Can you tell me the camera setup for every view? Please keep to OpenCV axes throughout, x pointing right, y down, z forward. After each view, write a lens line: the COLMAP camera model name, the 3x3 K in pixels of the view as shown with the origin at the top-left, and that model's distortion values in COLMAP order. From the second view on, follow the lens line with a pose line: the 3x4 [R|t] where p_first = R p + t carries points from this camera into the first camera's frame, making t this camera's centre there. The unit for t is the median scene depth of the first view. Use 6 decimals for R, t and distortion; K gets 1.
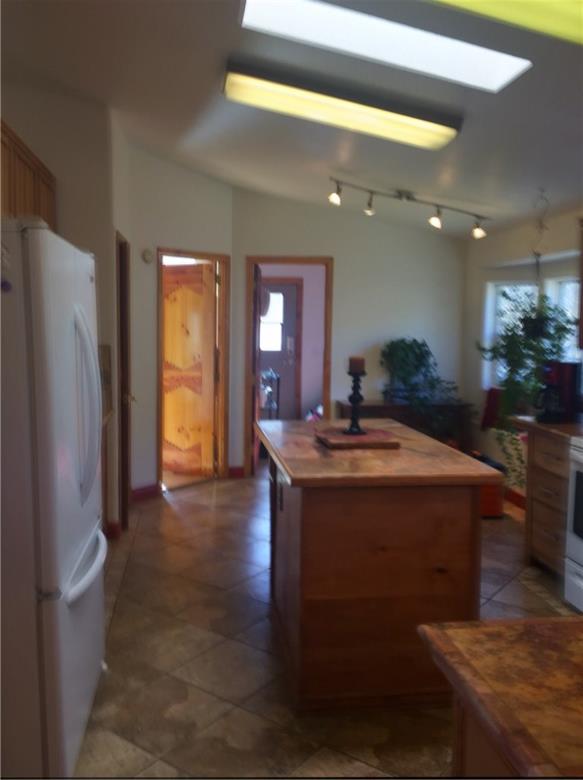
lens RADIAL K [[674.5, 0, 287.5], [0, 674.5, 392.5], [0, 0, 1]] dist [0.083591, -0.103592]
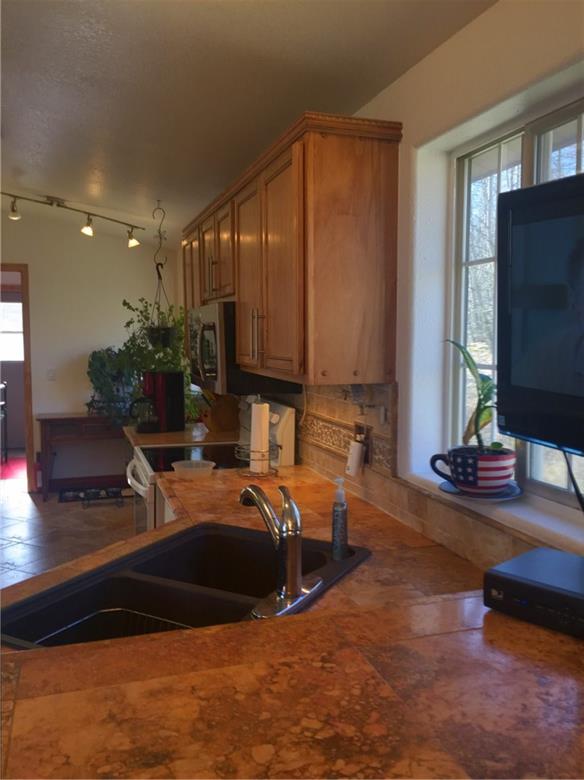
lens RADIAL K [[674.5, 0, 295.4], [0, 674.5, 383.1], [0, 0, 1]] dist [0.083591, -0.103592]
pose [[0.985962, -0.018655, 0.165924, 0.372923], [0.022892, 0.999458, -0.023659, -0.000112], [-0.165393, 0.027125, 0.985855, -0.008339]]
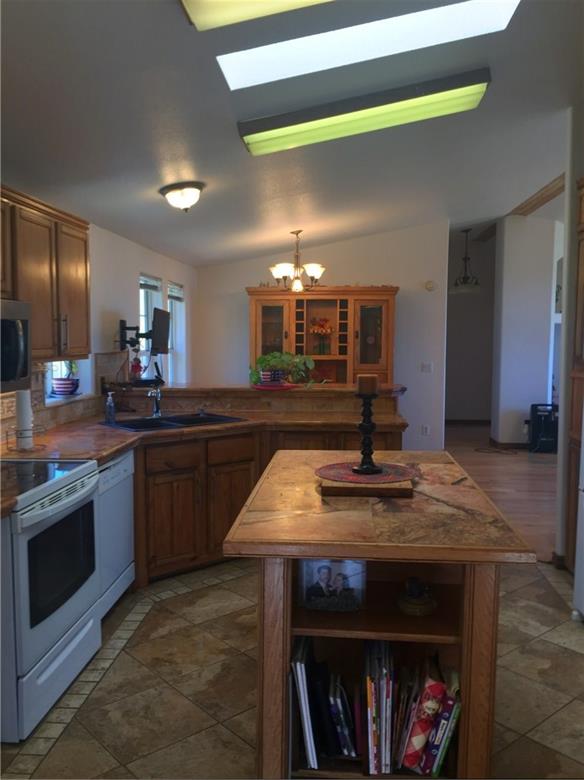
lens RADIAL K [[674.5, 0, 297.8], [0, 674.5, 387.8], [0, 0, 1]] dist [0.083591, -0.103592]
pose [[-0.978660, -0.017028, 0.204781, 0.008761], [0.017713, 0.985861, 0.166625, -0.112995], [-0.204723, 0.166696, -0.964521, 1.172133]]
